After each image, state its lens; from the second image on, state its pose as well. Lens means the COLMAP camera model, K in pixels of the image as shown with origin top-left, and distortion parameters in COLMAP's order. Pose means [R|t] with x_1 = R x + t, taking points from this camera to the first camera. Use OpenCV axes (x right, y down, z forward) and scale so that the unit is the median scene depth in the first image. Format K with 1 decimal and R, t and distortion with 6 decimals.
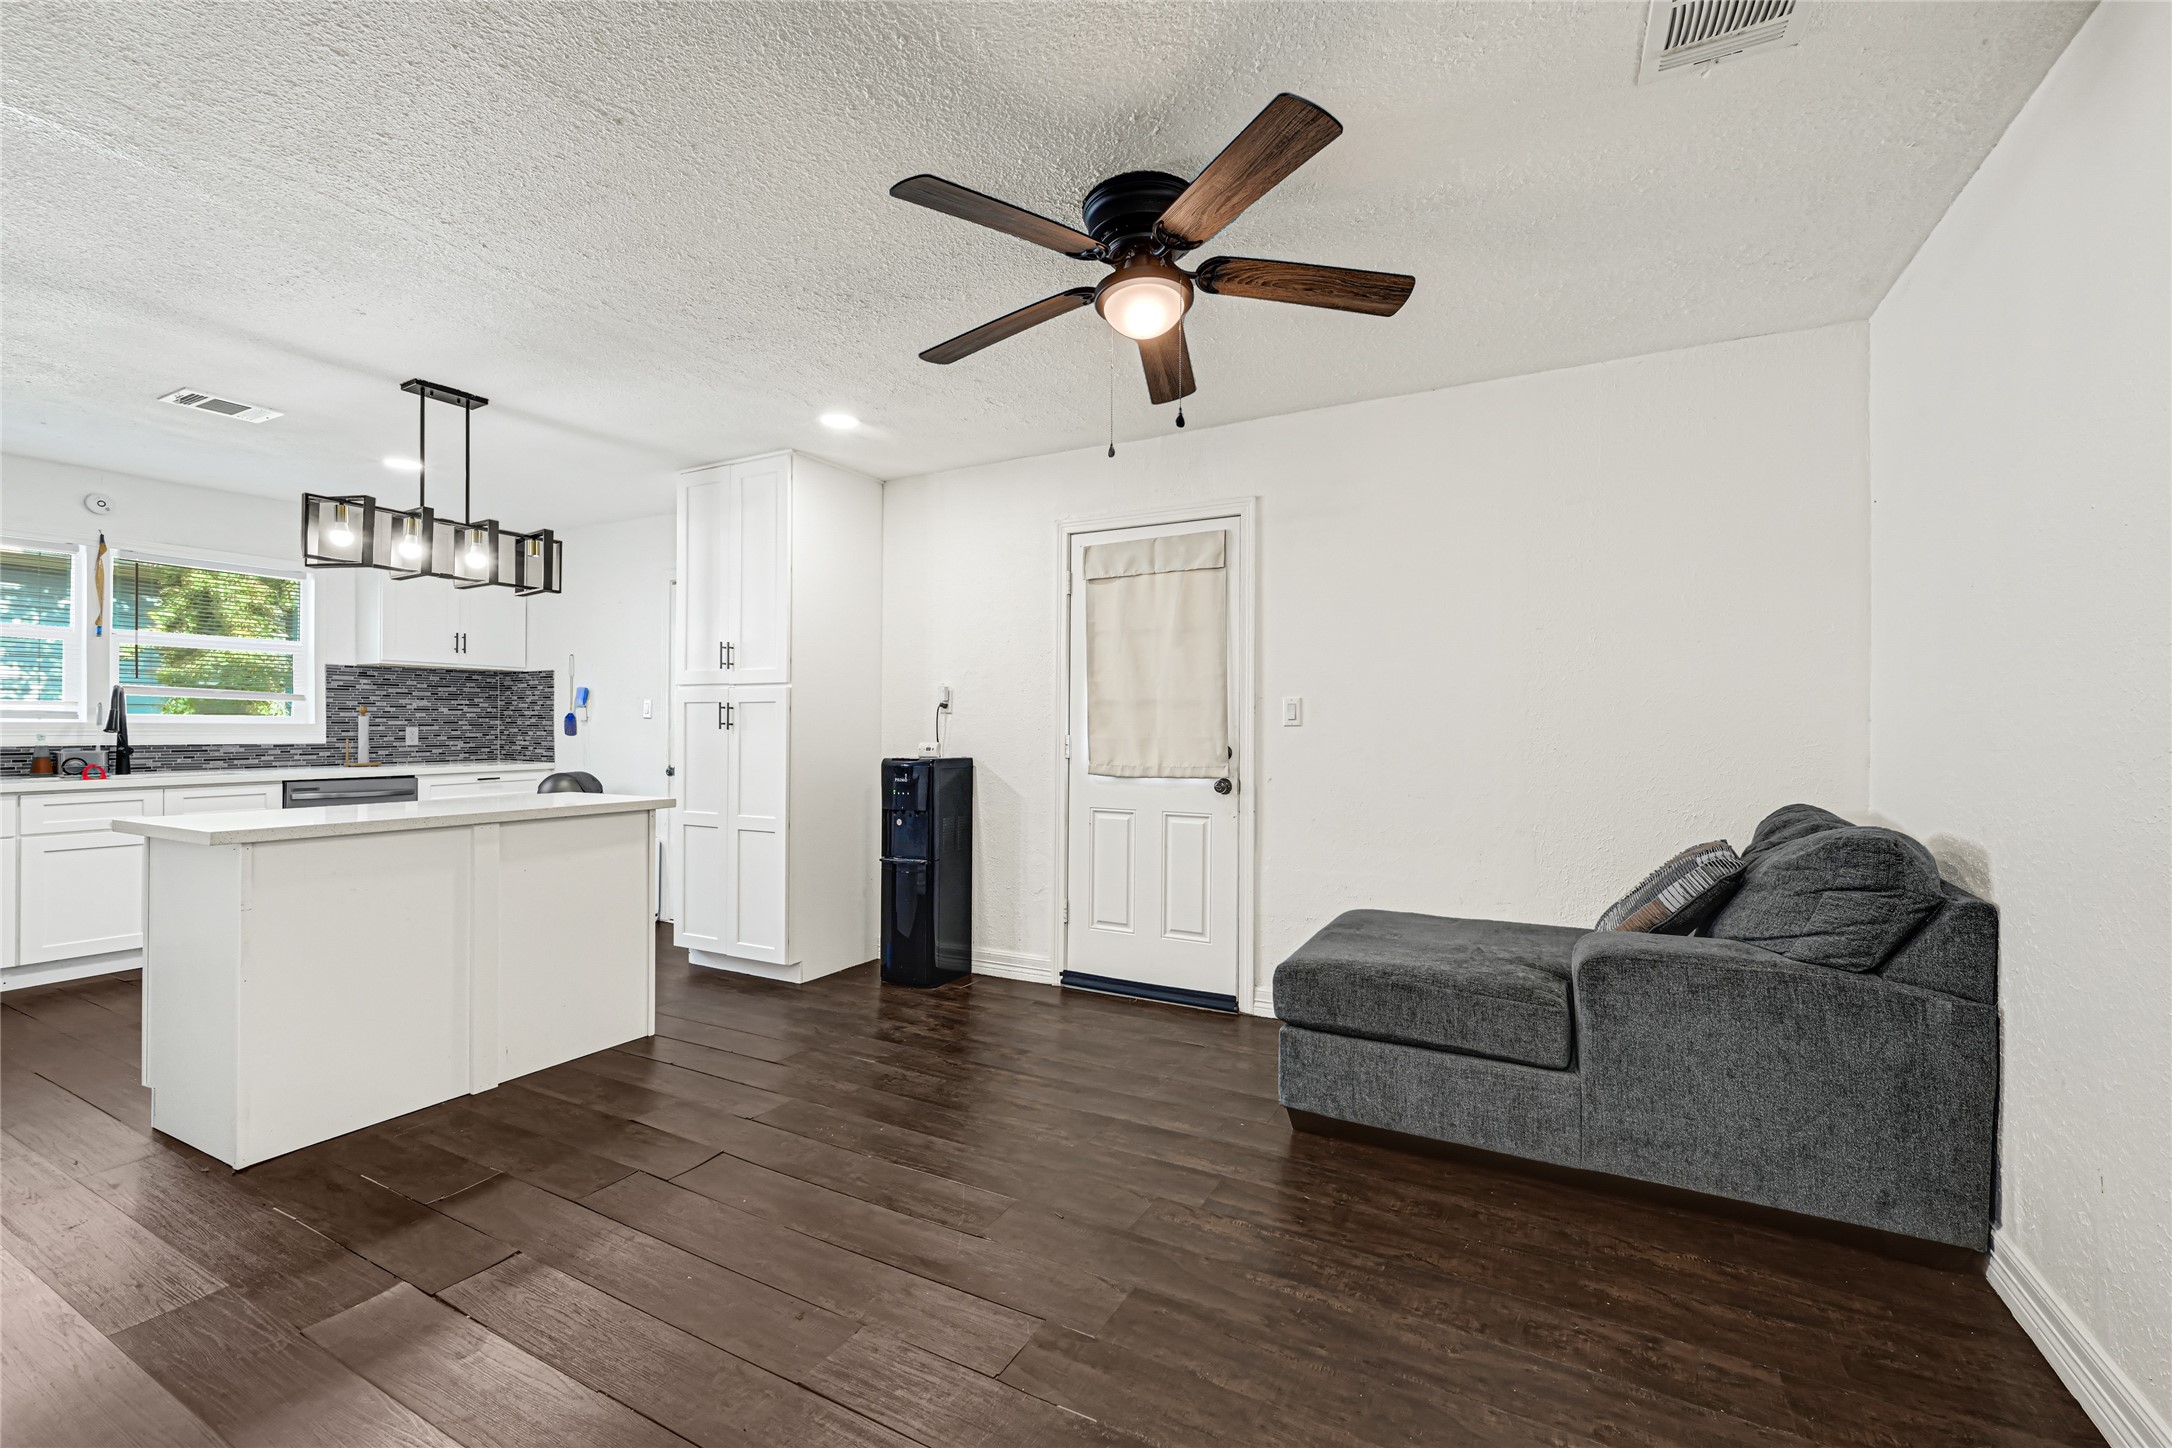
lens RADIAL K [[884.4, 0, 1068.7], [0, 884.4, 731.0], [0, 0, 1]] dist [-0.001412, 0.000429]
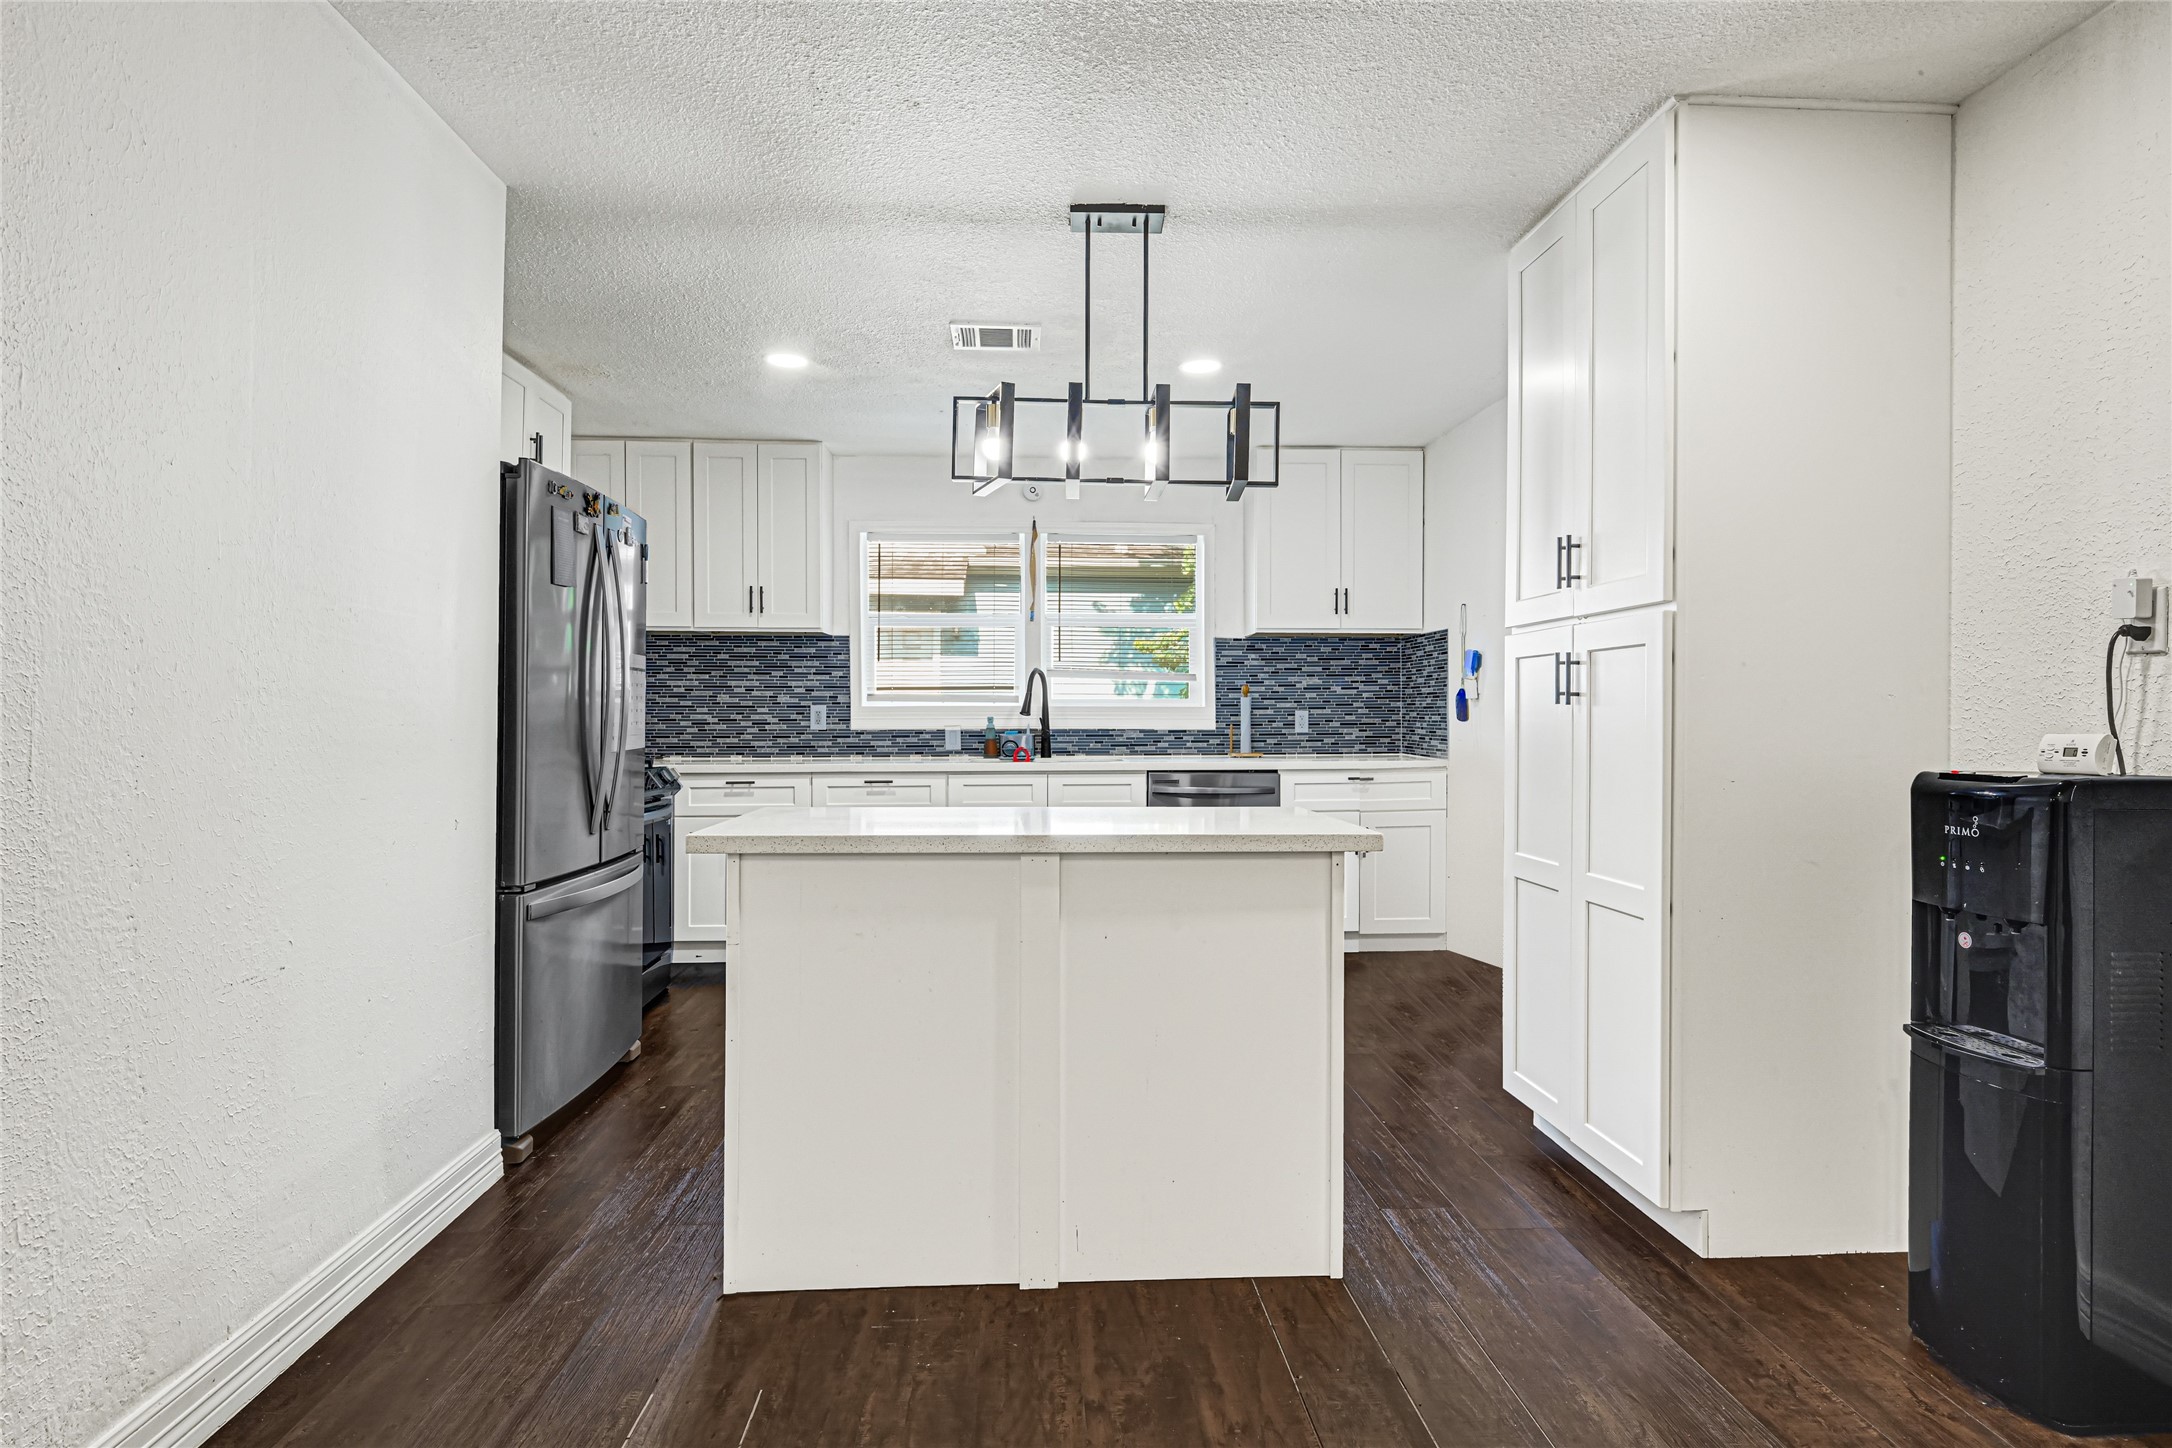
lens RADIAL K [[1085.5, 0, 1115.8], [0, 1085.5, 721.9], [0, 0, 1]] dist [-0.002643, -0.000290]
pose [[0.546462, 0.001279, -0.837483, 0.000622], [-0.001794, 0.999998, 0.000357, 0.006798], [0.837482, 0.001307, 0.546463, 0.340472]]
